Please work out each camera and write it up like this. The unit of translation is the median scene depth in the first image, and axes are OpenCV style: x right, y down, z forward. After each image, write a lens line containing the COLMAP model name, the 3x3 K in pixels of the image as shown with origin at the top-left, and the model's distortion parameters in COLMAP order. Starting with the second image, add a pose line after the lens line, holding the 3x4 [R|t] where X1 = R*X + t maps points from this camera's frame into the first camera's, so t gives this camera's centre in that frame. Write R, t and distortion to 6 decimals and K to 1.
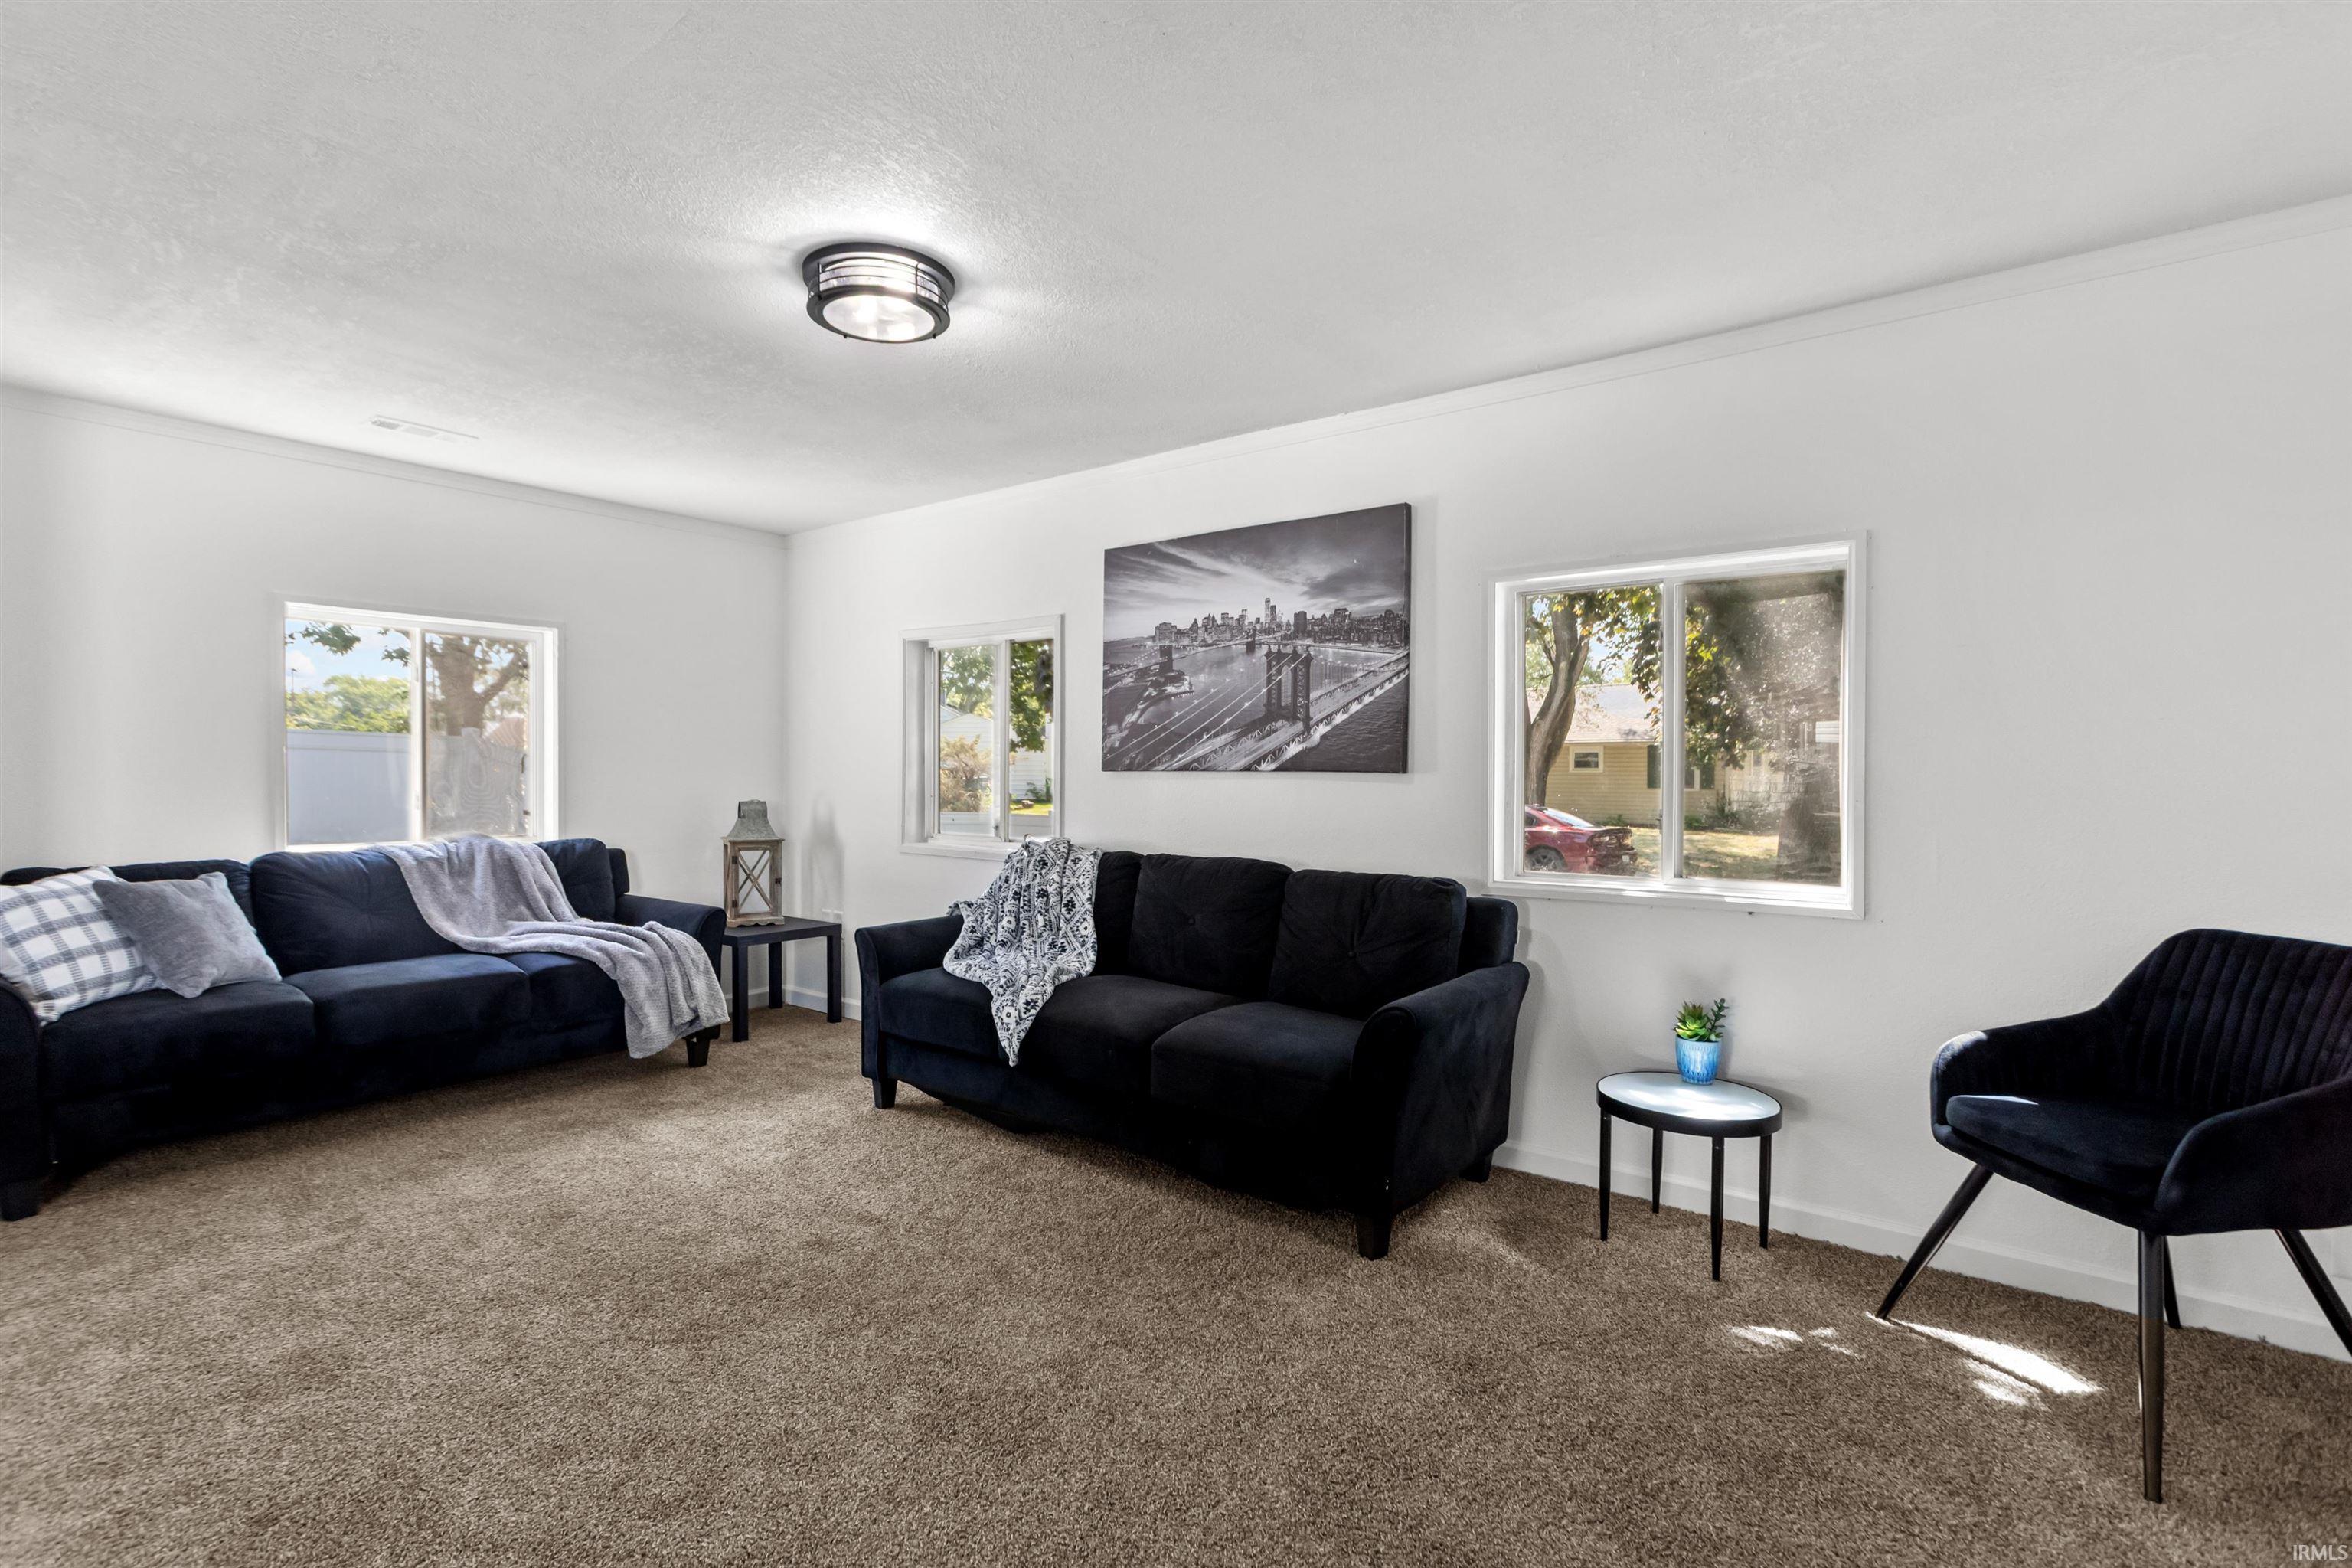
lens RADIAL K [[1128.1, 0, 1165.6], [0, 1128.1, 791.1], [0, 0, 1]] dist [0.003272, 0.000898]
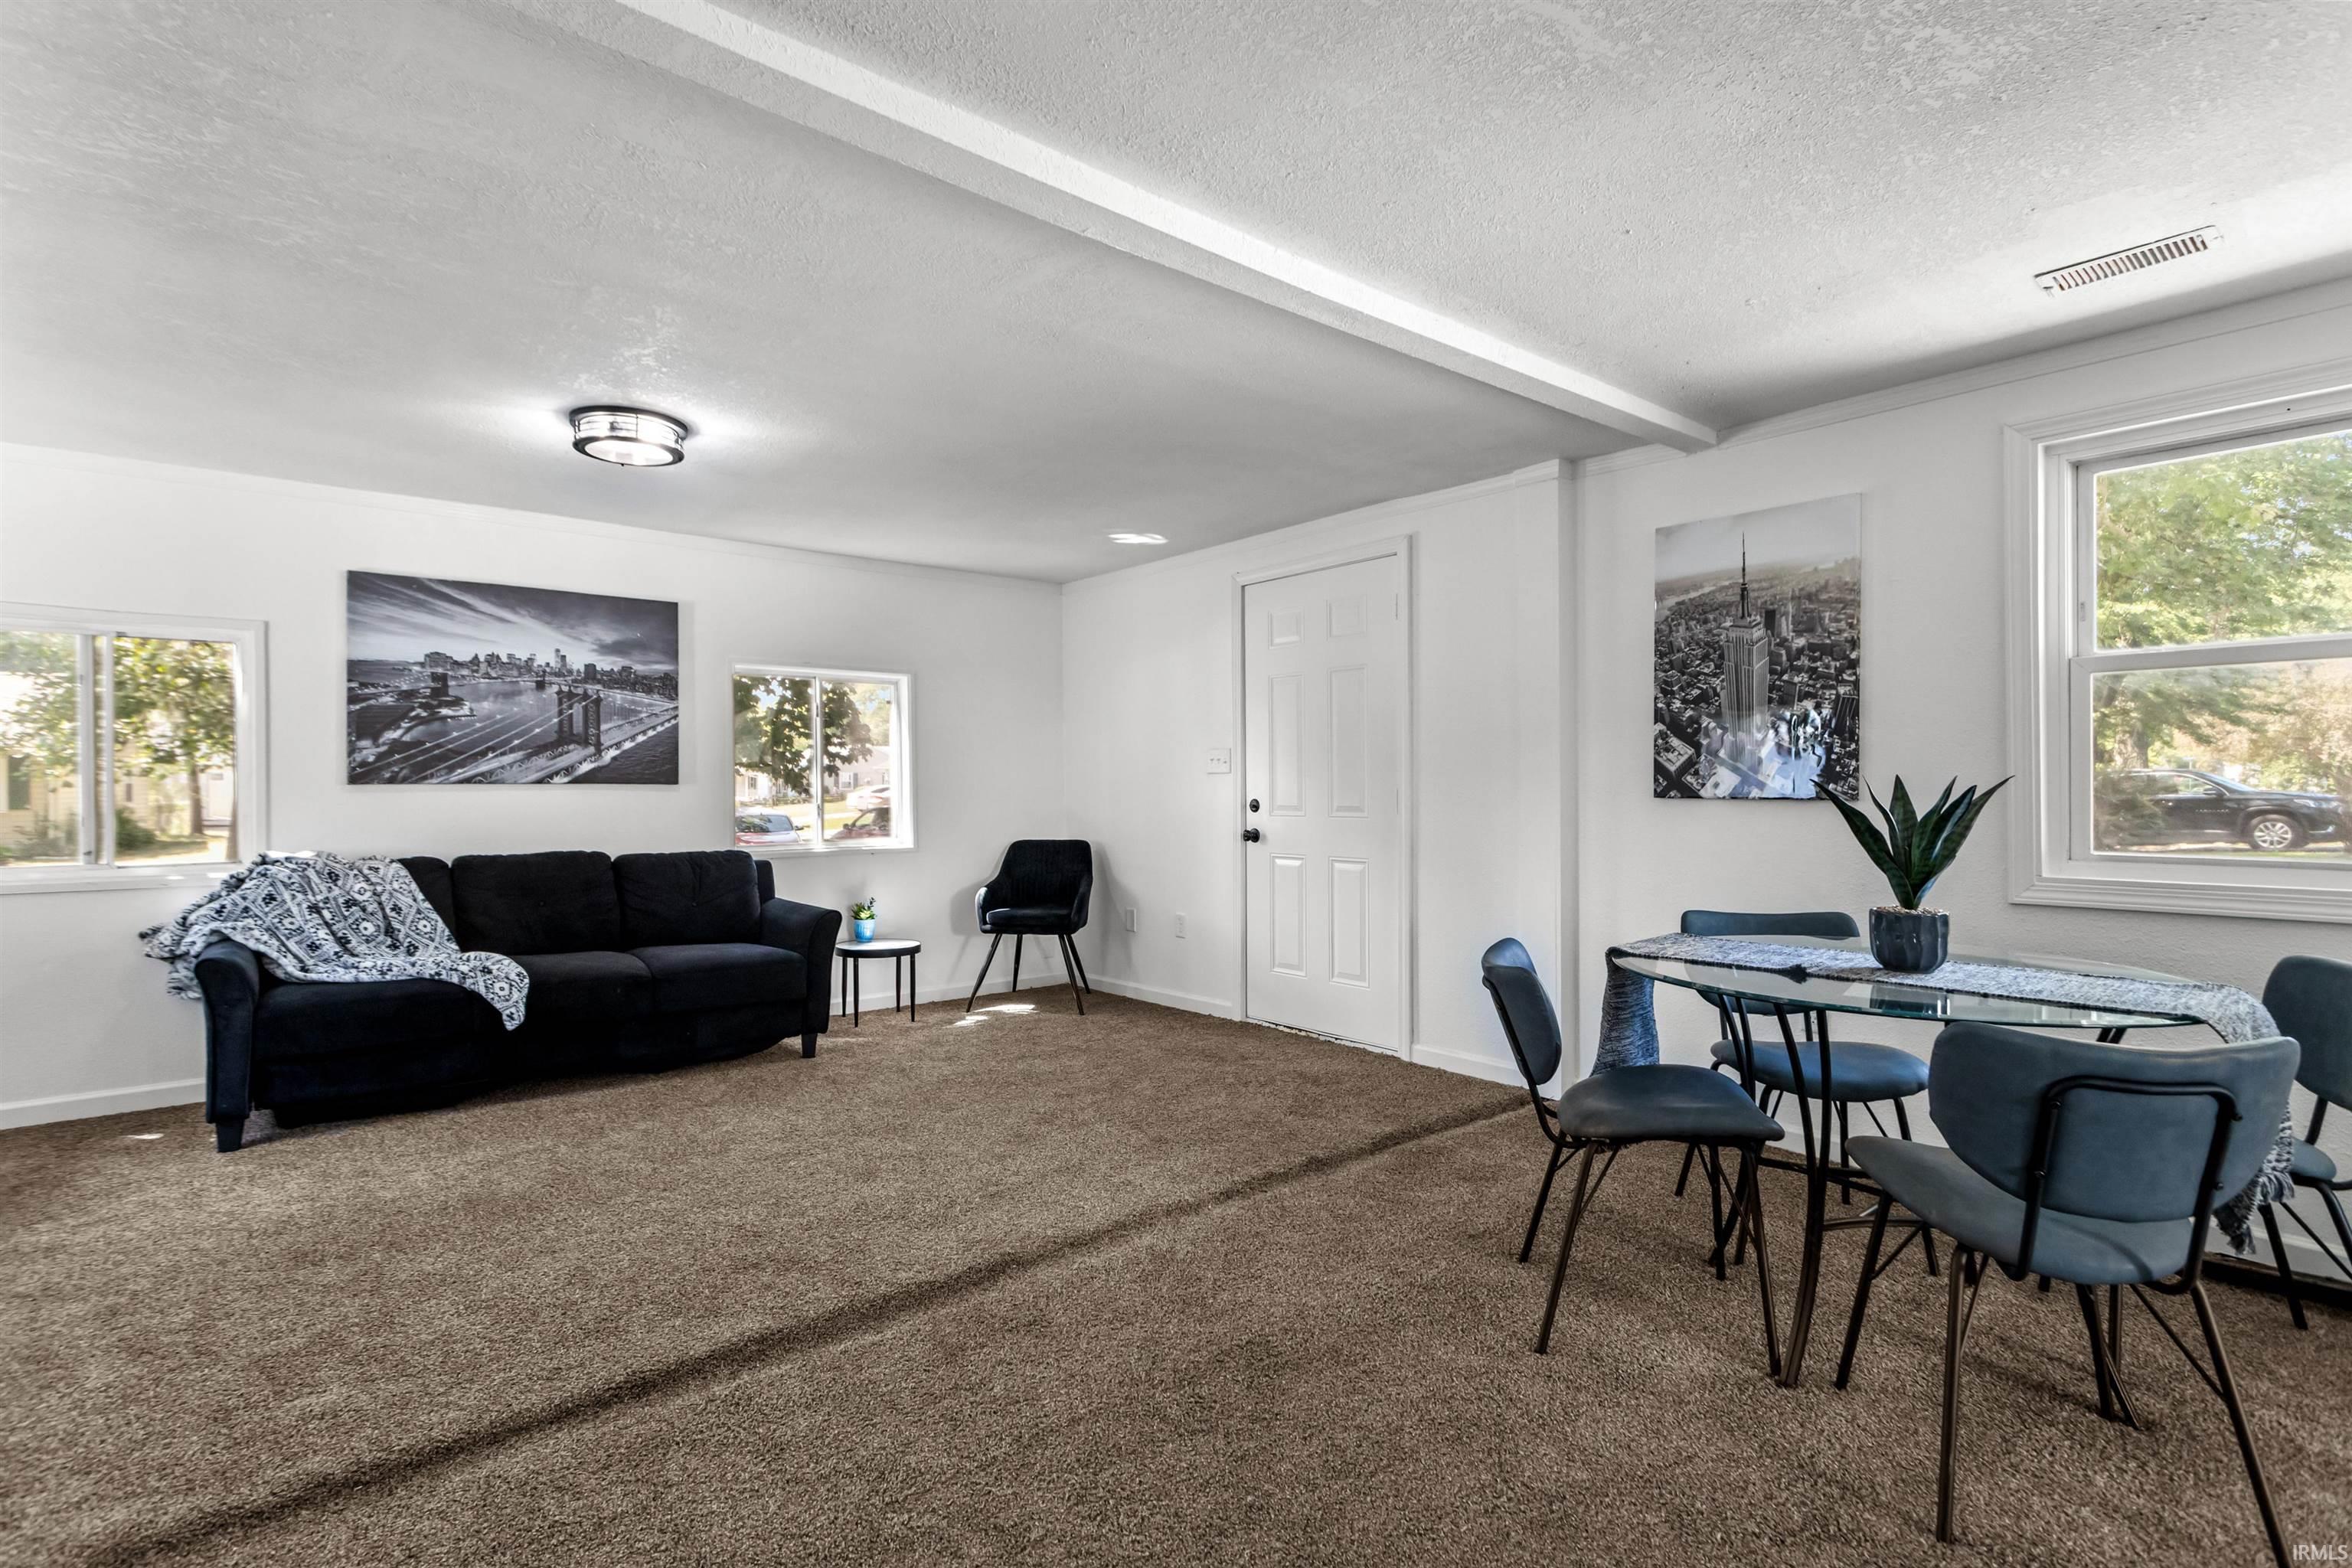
lens RADIAL K [[1128.1, 0, 1165.6], [0, 1128.1, 791.1], [0, 0, 1]] dist [0.003272, 0.000898]
pose [[0.214222, -0.014652, 0.976675, -1.003351], [0.015332, 0.999815, 0.011636, -0.013335], [-0.976665, 0.012482, 0.214407, 0.051837]]
